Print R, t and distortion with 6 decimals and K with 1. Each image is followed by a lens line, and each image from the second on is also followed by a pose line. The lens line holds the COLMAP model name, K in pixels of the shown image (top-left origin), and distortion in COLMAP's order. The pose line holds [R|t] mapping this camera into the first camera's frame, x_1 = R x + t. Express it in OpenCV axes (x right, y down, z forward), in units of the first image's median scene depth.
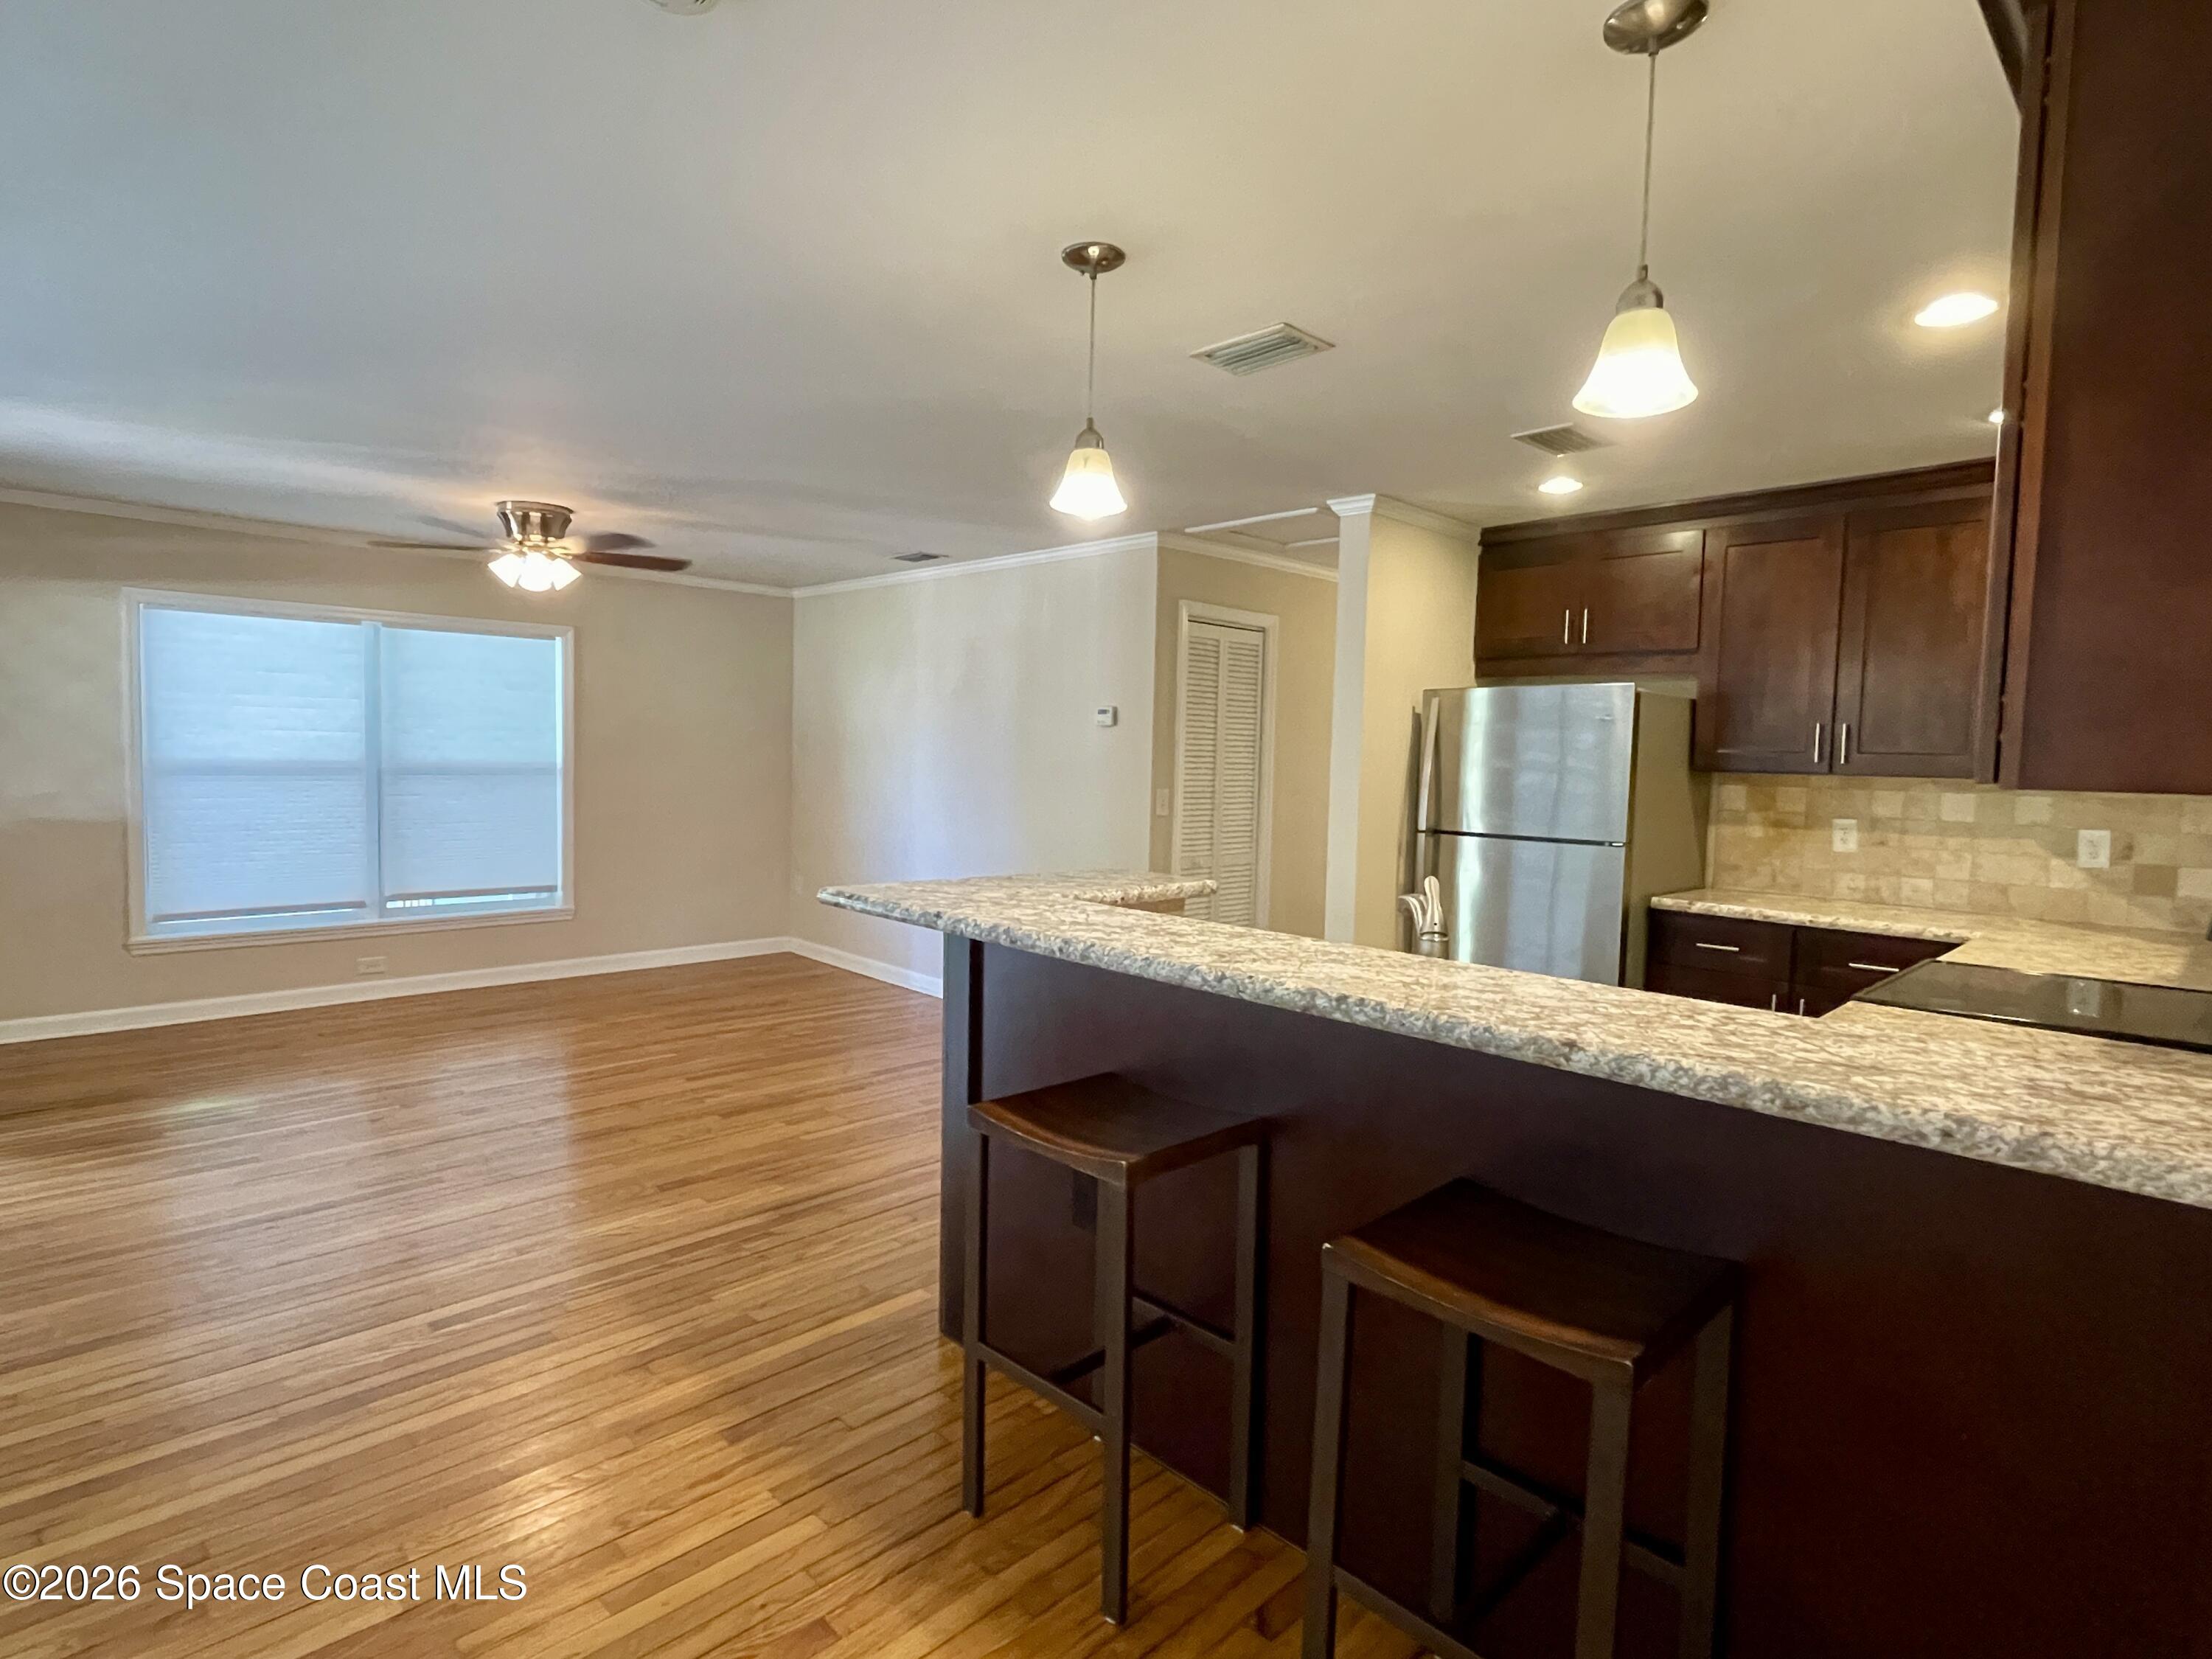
lens RADIAL K [[1124.4, 0, 1110.7], [0, 1124.4, 825.3], [0, 0, 1]] dist [-0.007930, 0.002944]
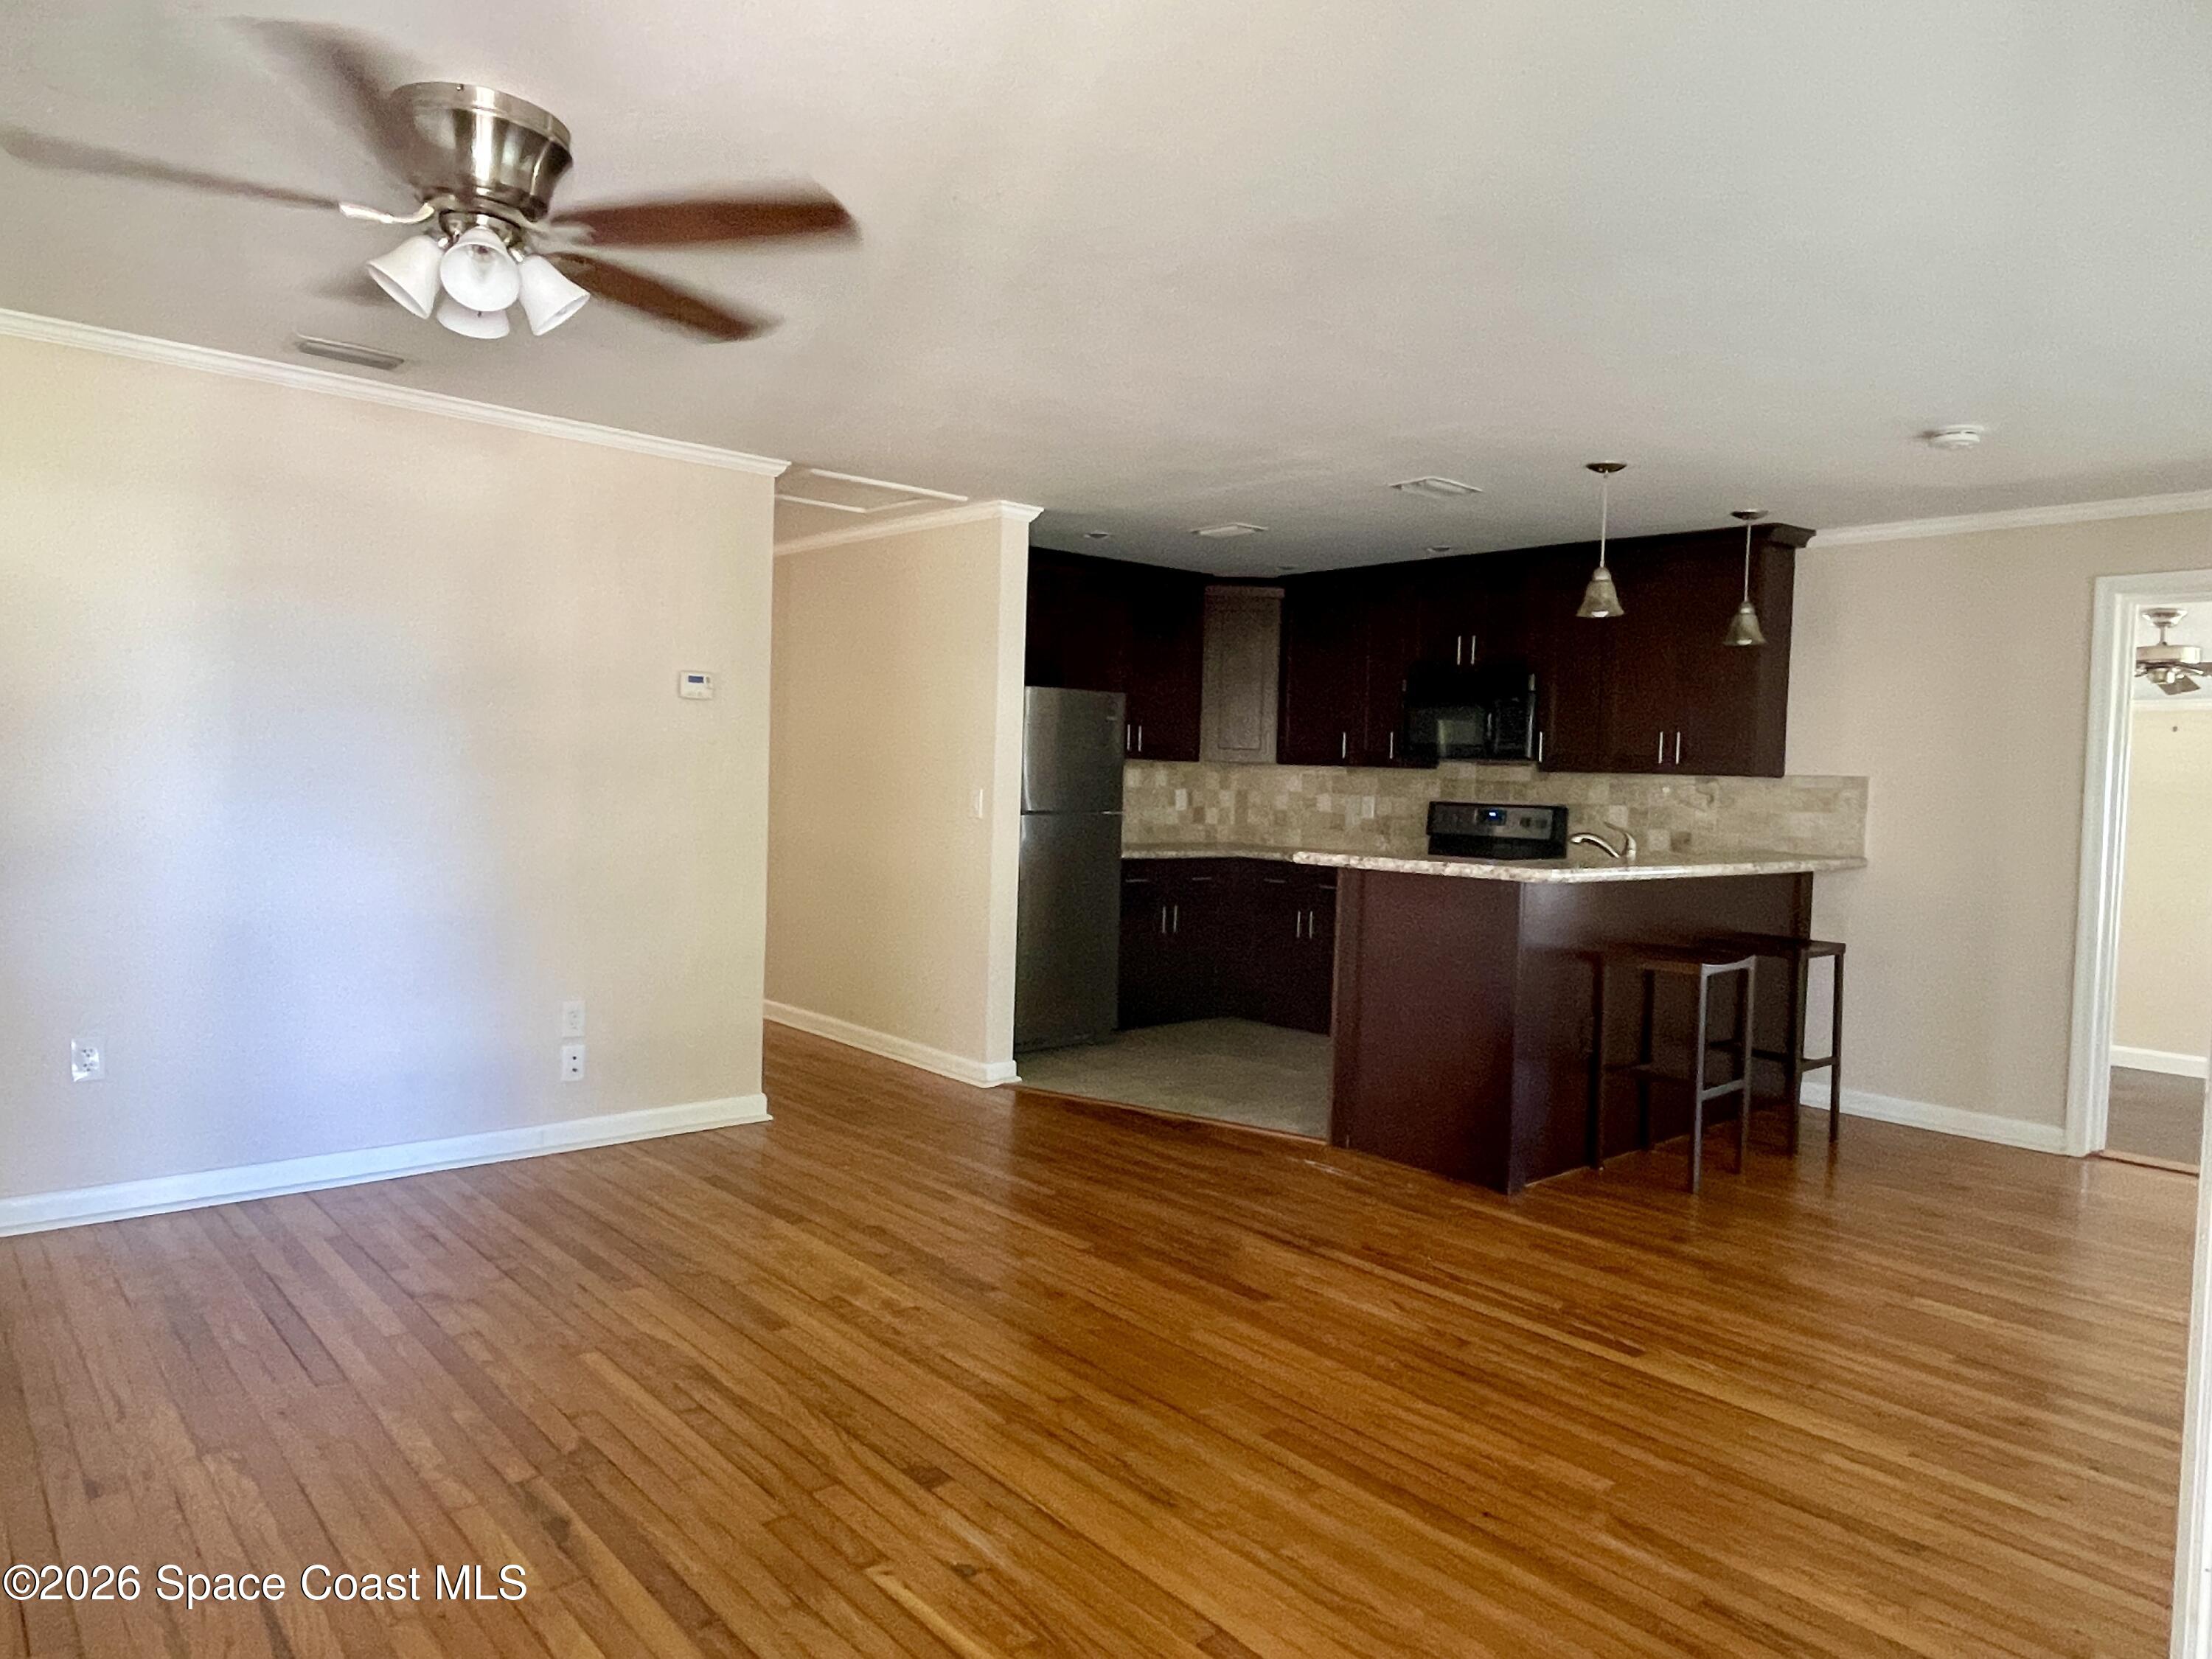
lens RADIAL K [[1400.0, 0, 1101.1], [0, 1400.0, 828.0], [0, 0, 1]] dist [-0.005970, 0.000811]
pose [[0.059988, -0.063889, 0.996152, -1.372088], [0.034273, 0.997493, 0.061911, -0.077220], [-0.997611, 0.030427, 0.062027, 1.037892]]
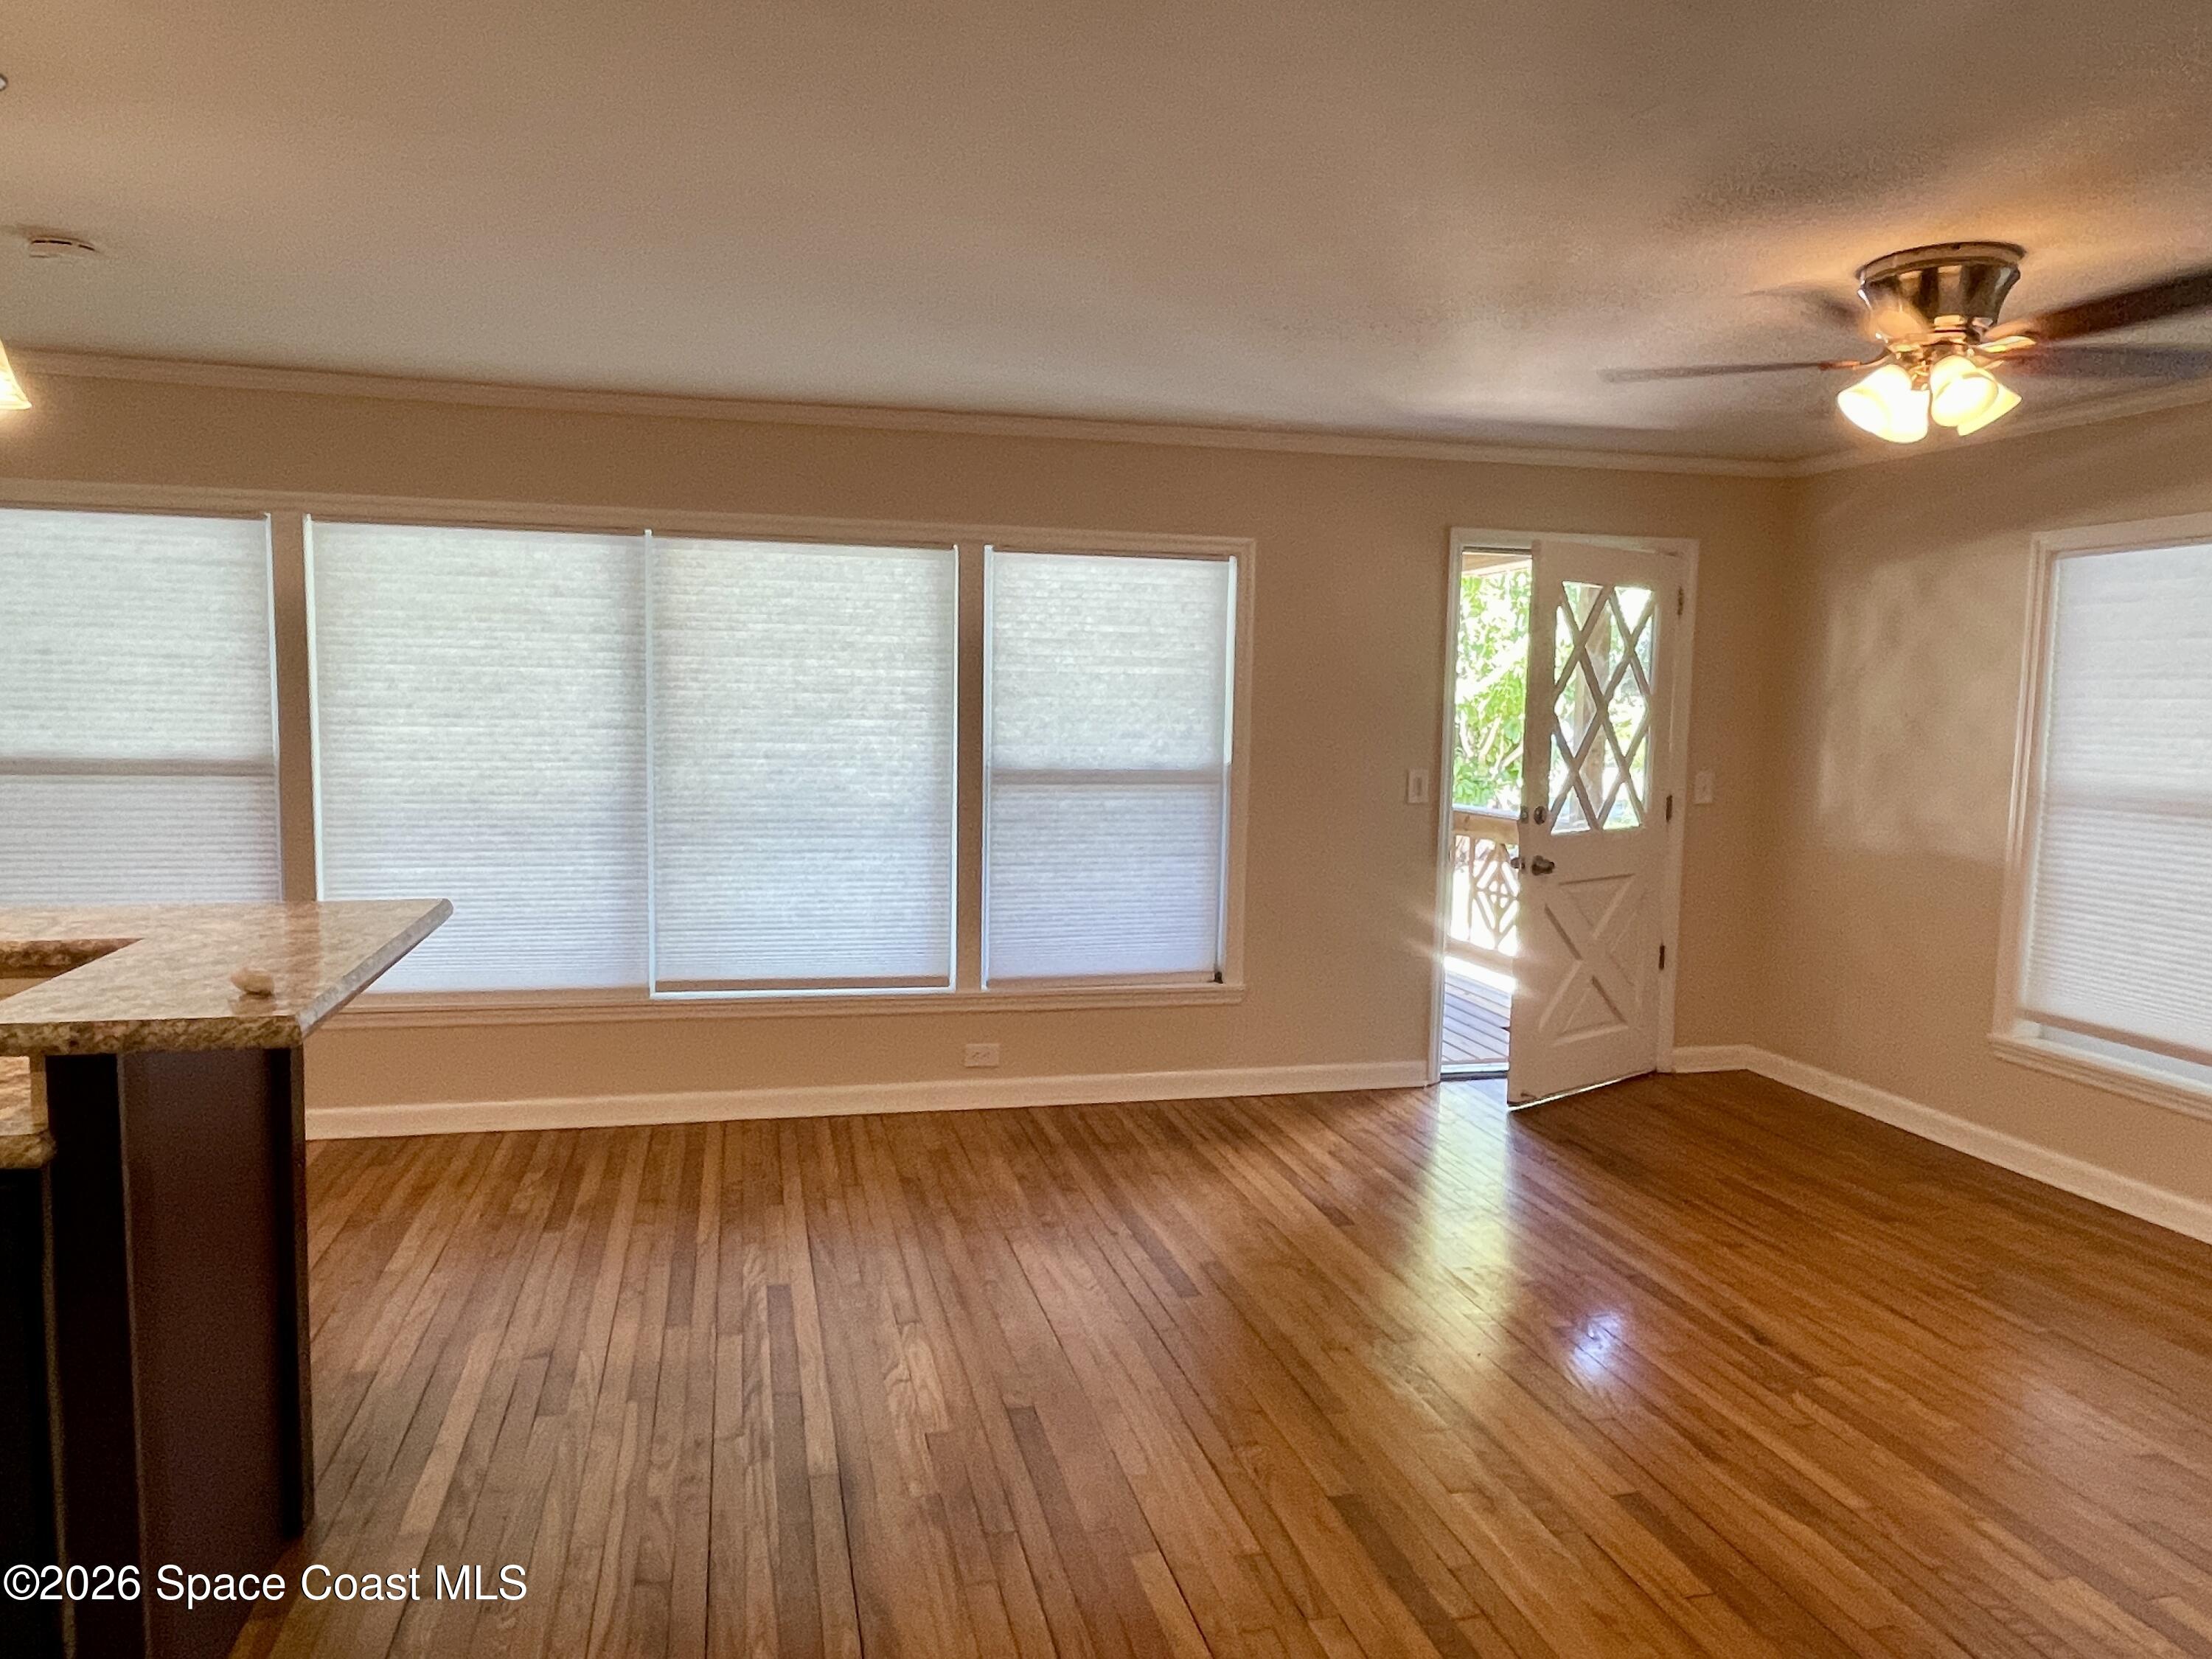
lens RADIAL K [[1479.3, 0, 1095.4], [0, 1479.3, 837.9], [0, 0, 1]] dist [-0.028425, -0.000788]
pose [[-0.511263, 0.050960, -0.857912, 0.295182], [-0.091638, 0.989317, 0.113376, -0.107771], [0.854525, 0.136582, -0.501131, 1.412235]]
